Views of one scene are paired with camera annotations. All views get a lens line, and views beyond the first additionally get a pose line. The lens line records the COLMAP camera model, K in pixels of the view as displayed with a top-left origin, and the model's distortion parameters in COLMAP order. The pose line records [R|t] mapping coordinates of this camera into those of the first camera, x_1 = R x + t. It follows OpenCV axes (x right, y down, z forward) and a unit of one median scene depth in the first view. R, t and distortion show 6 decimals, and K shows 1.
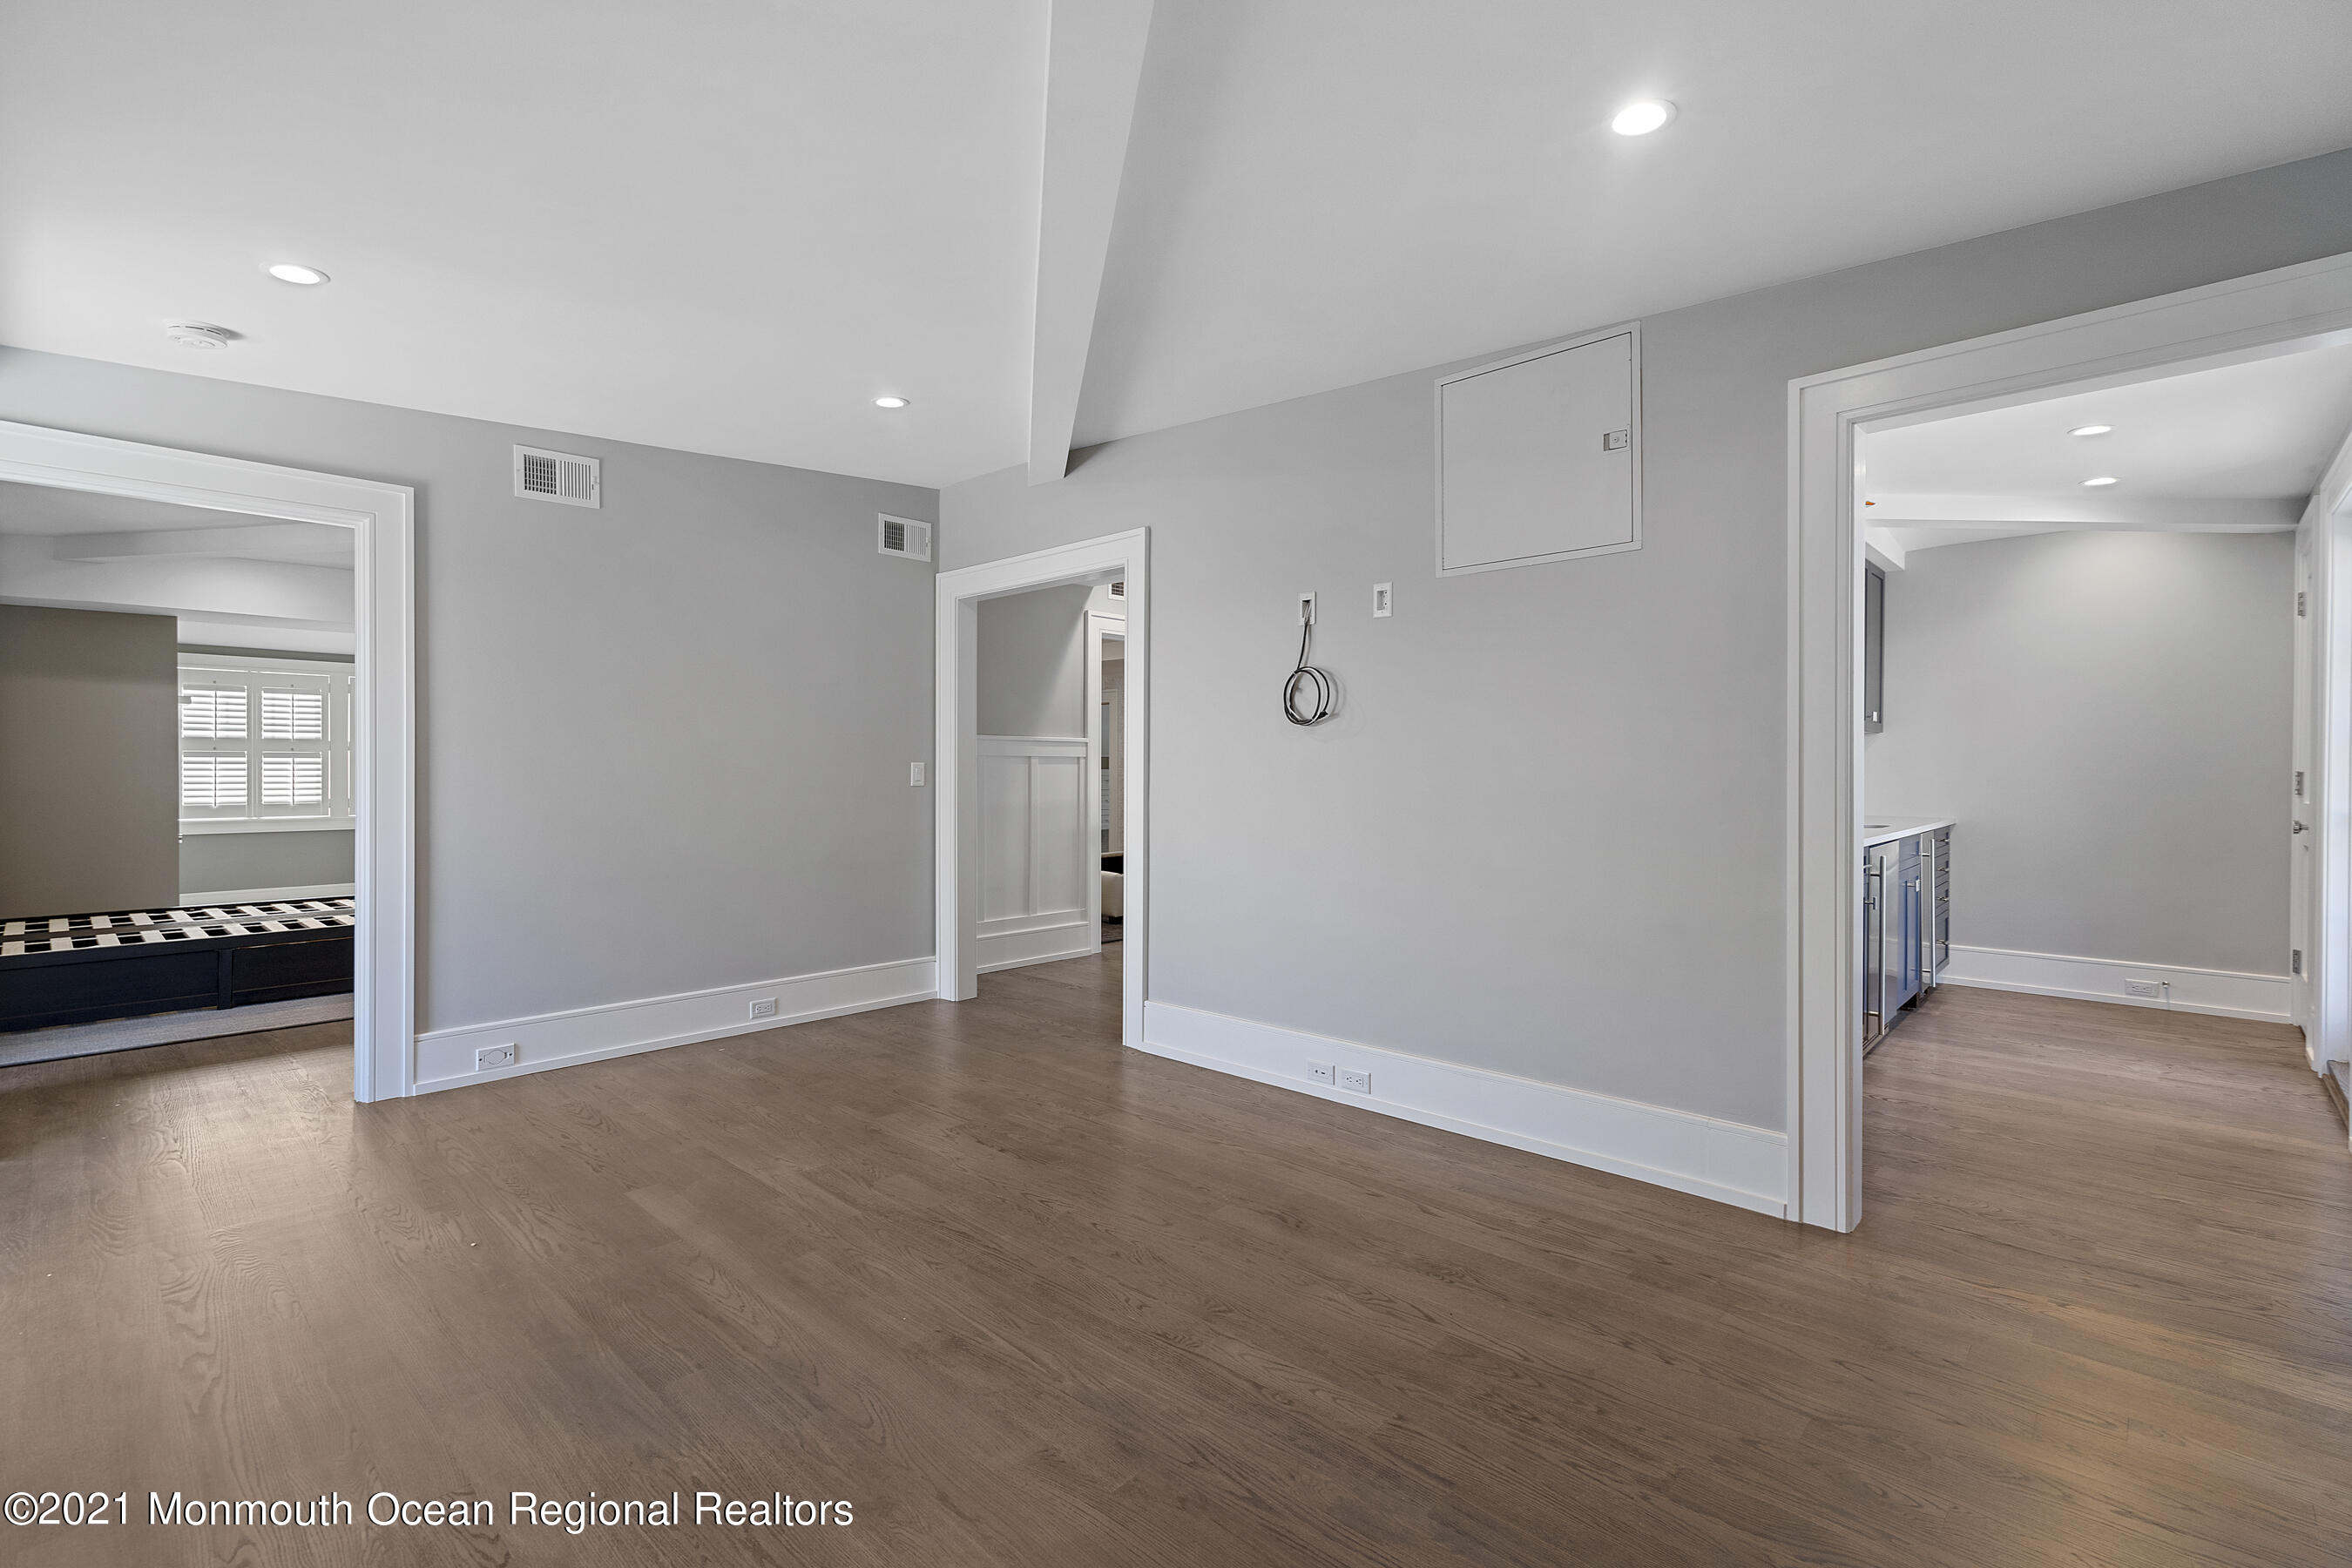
lens RADIAL K [[1064.3, 0, 1163.4], [0, 1064.3, 775.8], [0, 0, 1]] dist [-0.010093, 0.002926]
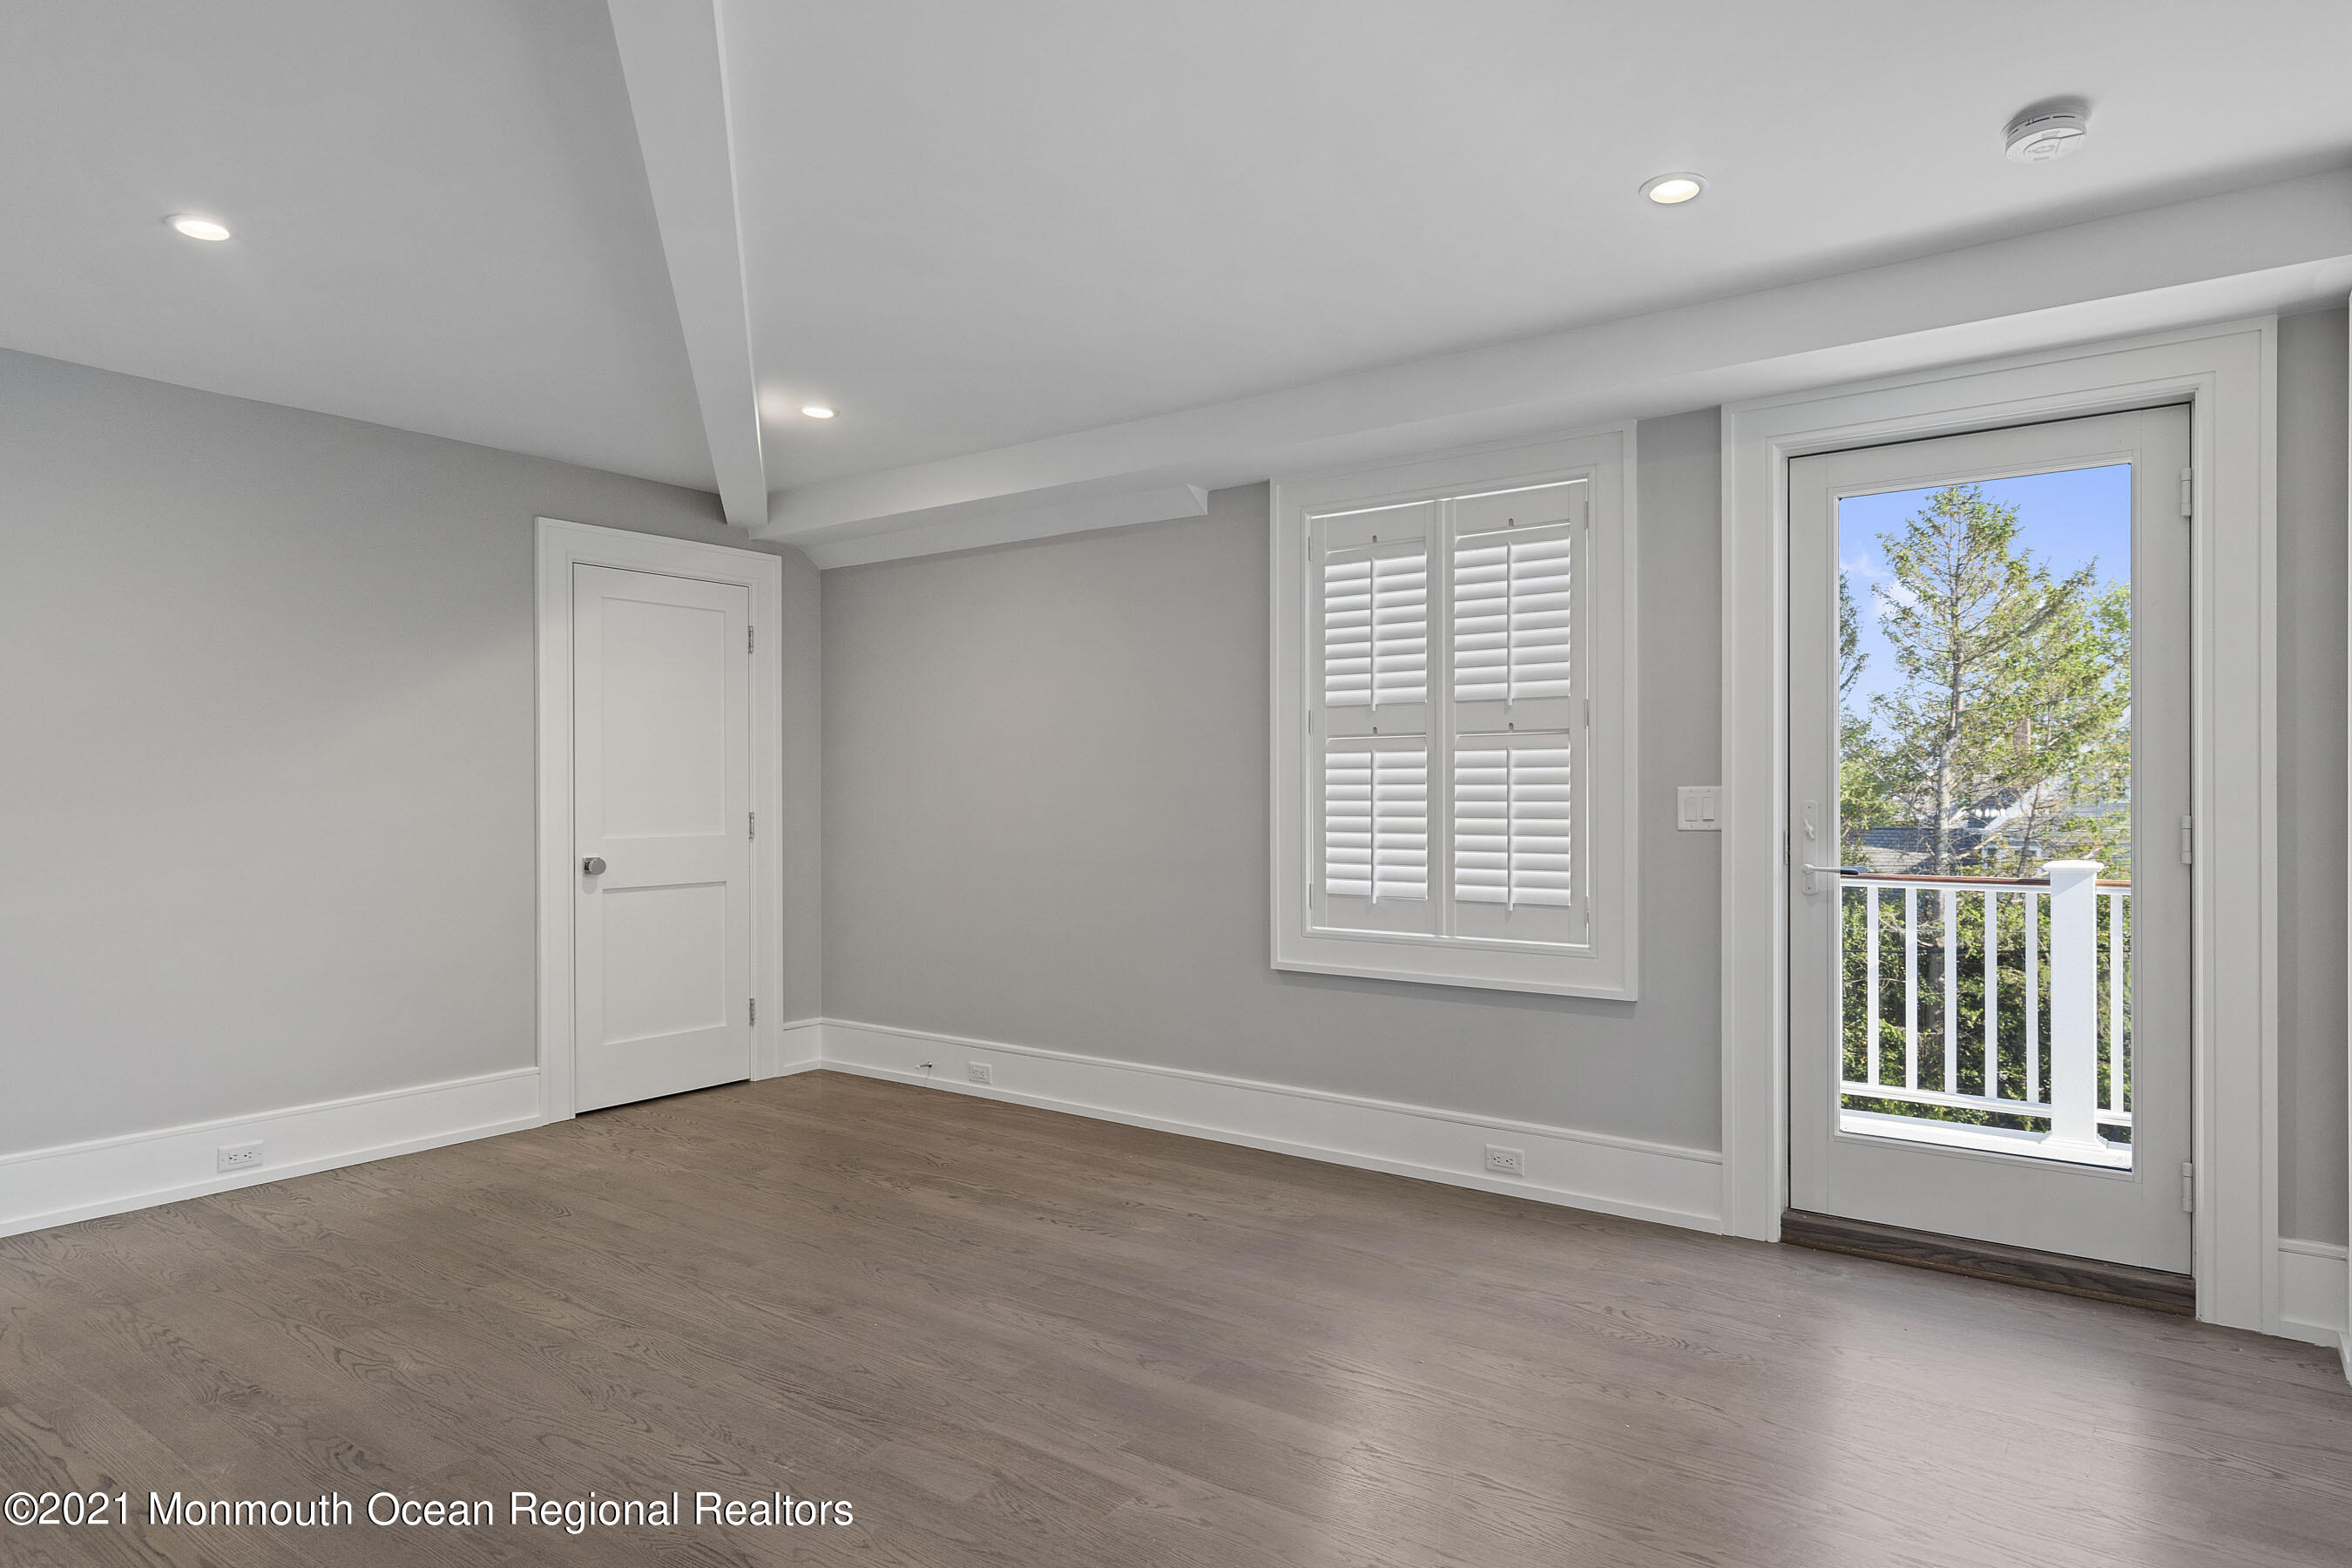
lens RADIAL K [[1342.8, 0, 1134.3], [0, 1342.8, 774.6], [0, 0, 1]] dist [0.002976, 0.003910]
pose [[-0.994138, -0.000430, -0.108119, -0.335920], [0.000148, 0.999986, -0.005338, -0.019830], [0.108120, -0.005323, -0.994124, 2.224376]]
